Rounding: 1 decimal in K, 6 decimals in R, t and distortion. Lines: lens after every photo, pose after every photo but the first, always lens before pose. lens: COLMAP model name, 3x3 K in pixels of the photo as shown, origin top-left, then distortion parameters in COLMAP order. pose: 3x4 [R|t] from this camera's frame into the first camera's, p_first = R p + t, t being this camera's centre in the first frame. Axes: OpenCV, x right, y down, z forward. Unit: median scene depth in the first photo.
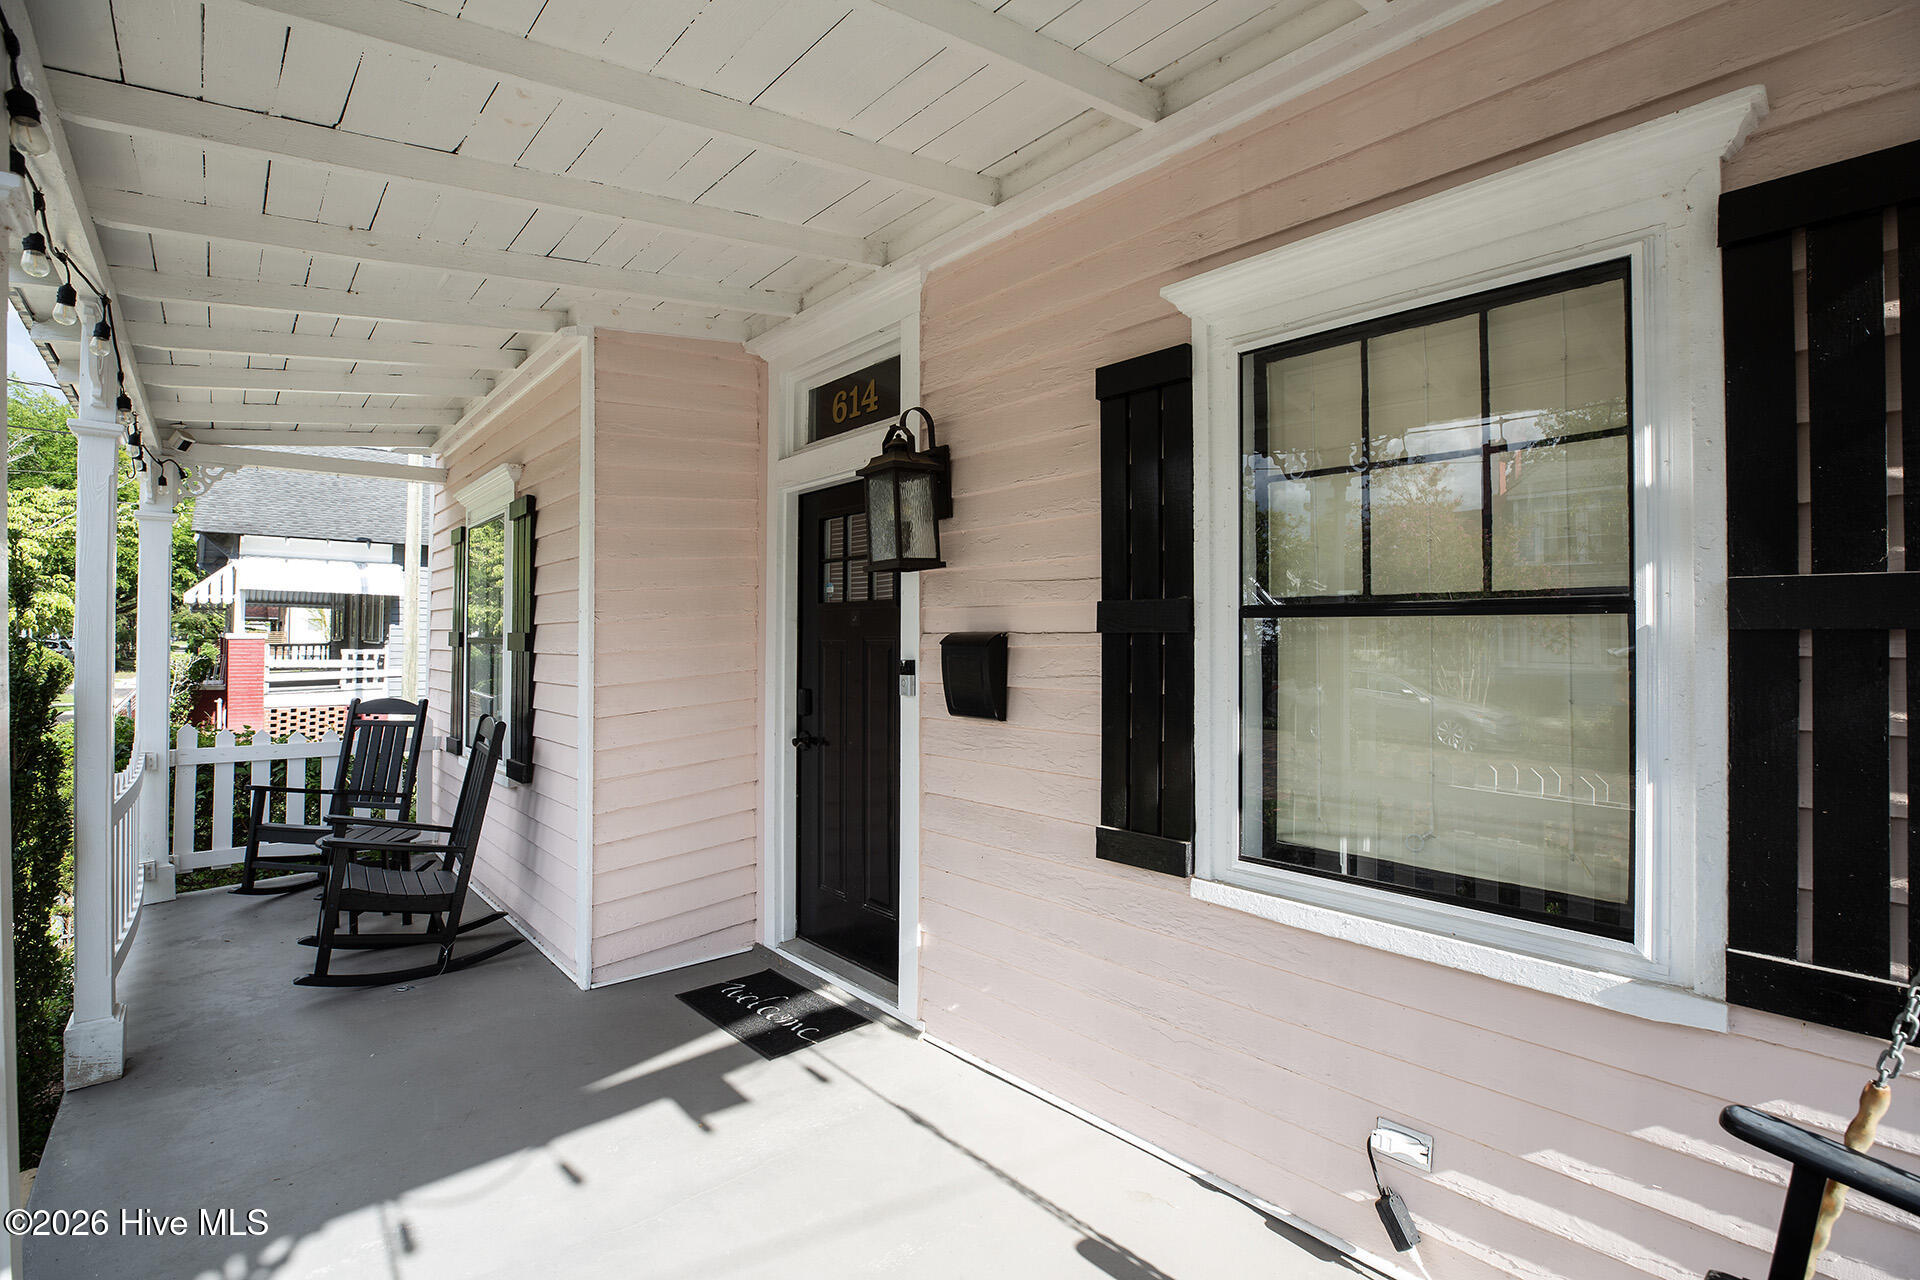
lens RADIAL K [[862.3, 0, 966.2], [0, 862.3, 626.0], [0, 0, 1]] dist [-0.046496, 0.014294]
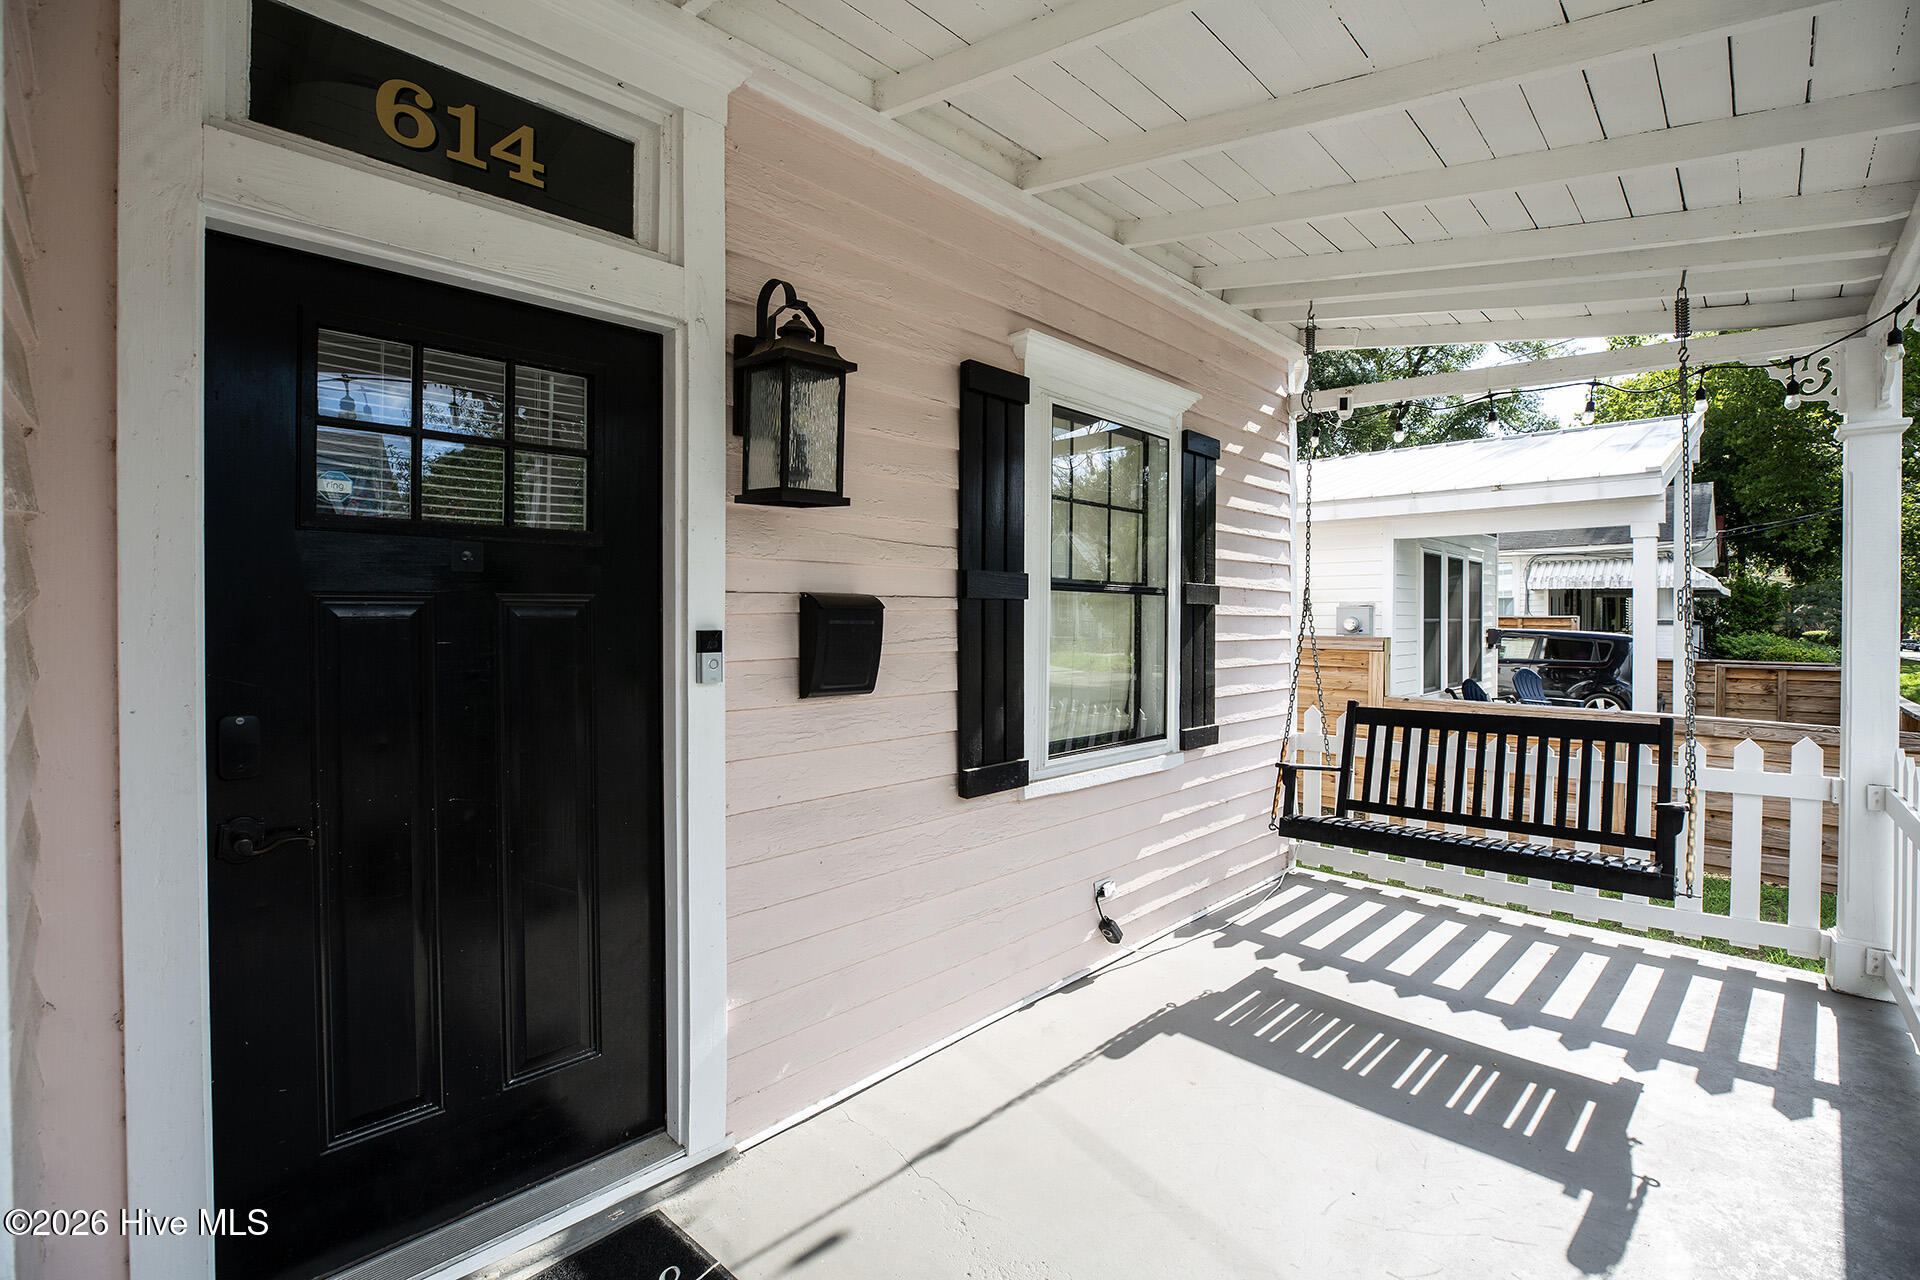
lens RADIAL K [[862.3, 0, 966.2], [0, 862.3, 626.0], [0, 0, 1]] dist [-0.046496, 0.014294]
pose [[-0.063015, -0.013981, 0.997915, -0.613588], [-0.018947, 0.999738, 0.012810, 0.019222], [-0.997833, -0.018100, -0.063263, 0.684650]]
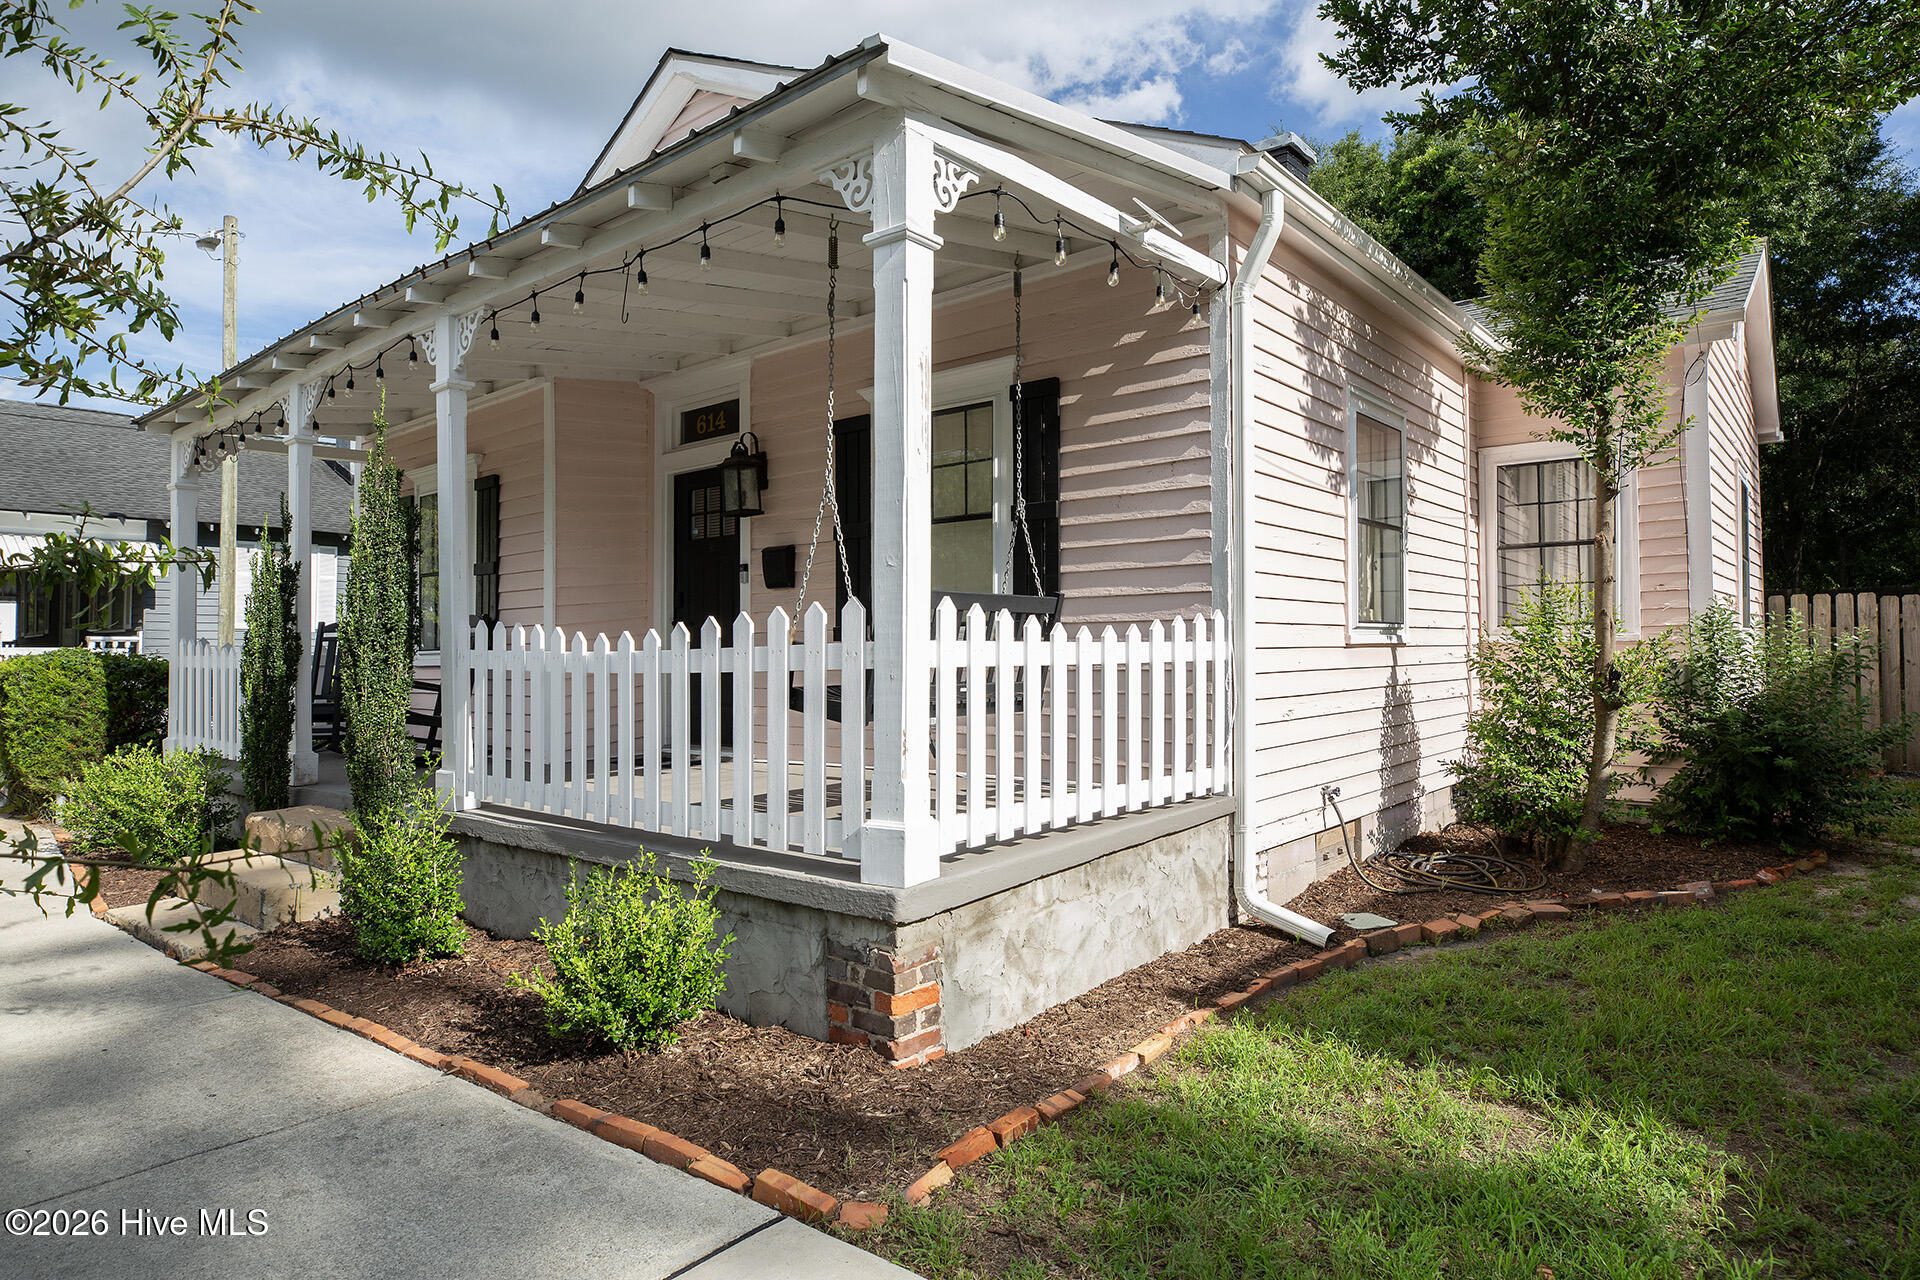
lens RADIAL K [[1079.6, 0, 955.5], [0, 1079.6, 567.0], [0, 0, 1]] dist [-0.001471, -0.000006]
pose [[0.989649, -0.008374, 0.143261, 0.041307], [0.016883, 0.998158, -0.058279, 0.155269], [-0.142509, 0.060094, 0.987967, -1.132126]]
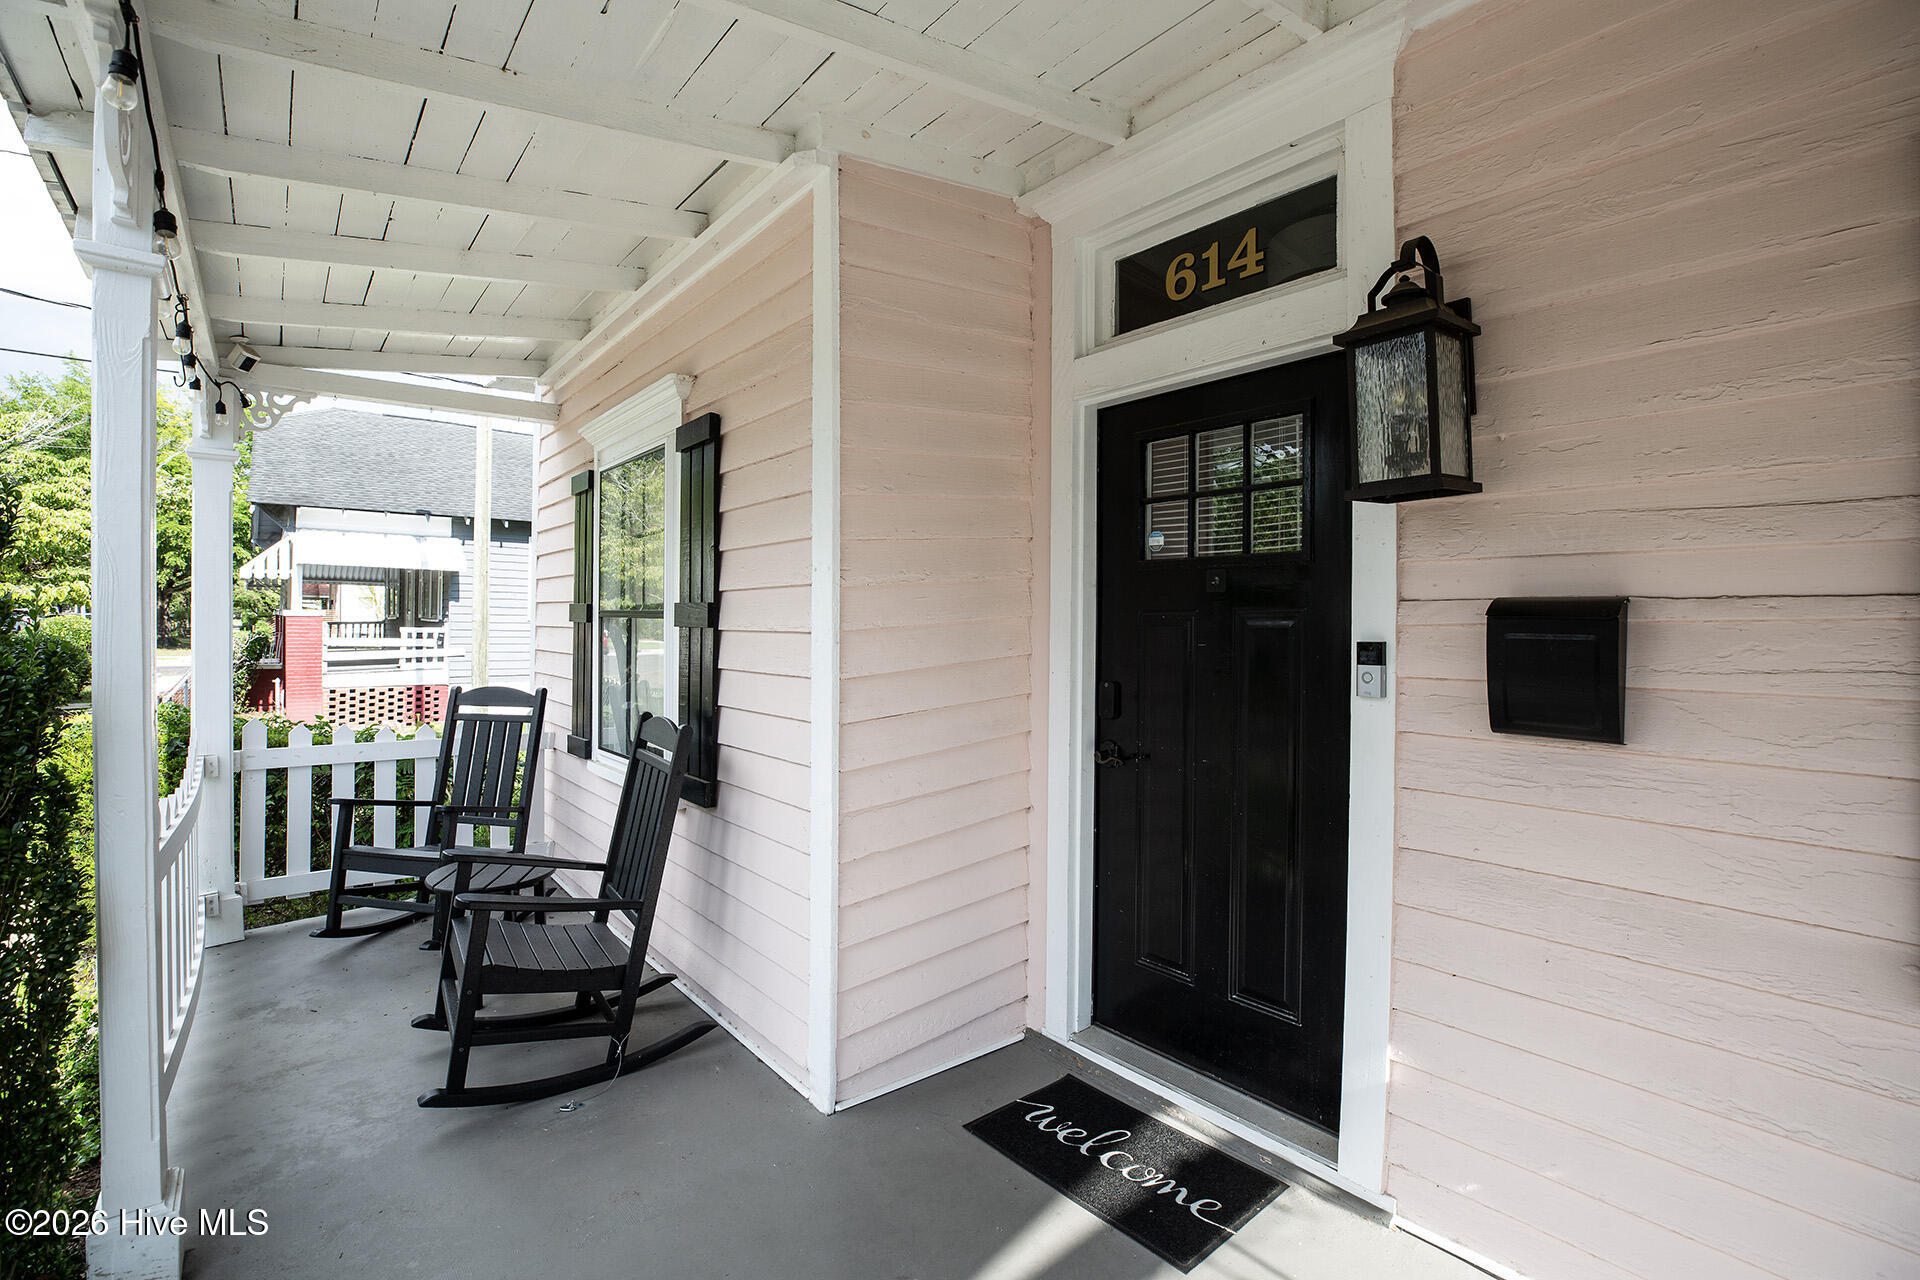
lens RADIAL K [[862.3, 0, 966.2], [0, 862.3, 626.0], [0, 0, 1]] dist [-0.046496, 0.014294]
pose [[0.999319, 0.004916, -0.036574, -0.282484], [-0.004127, 0.999758, 0.021615, 0.012293], [0.036672, -0.021450, 0.999097, 0.286519]]
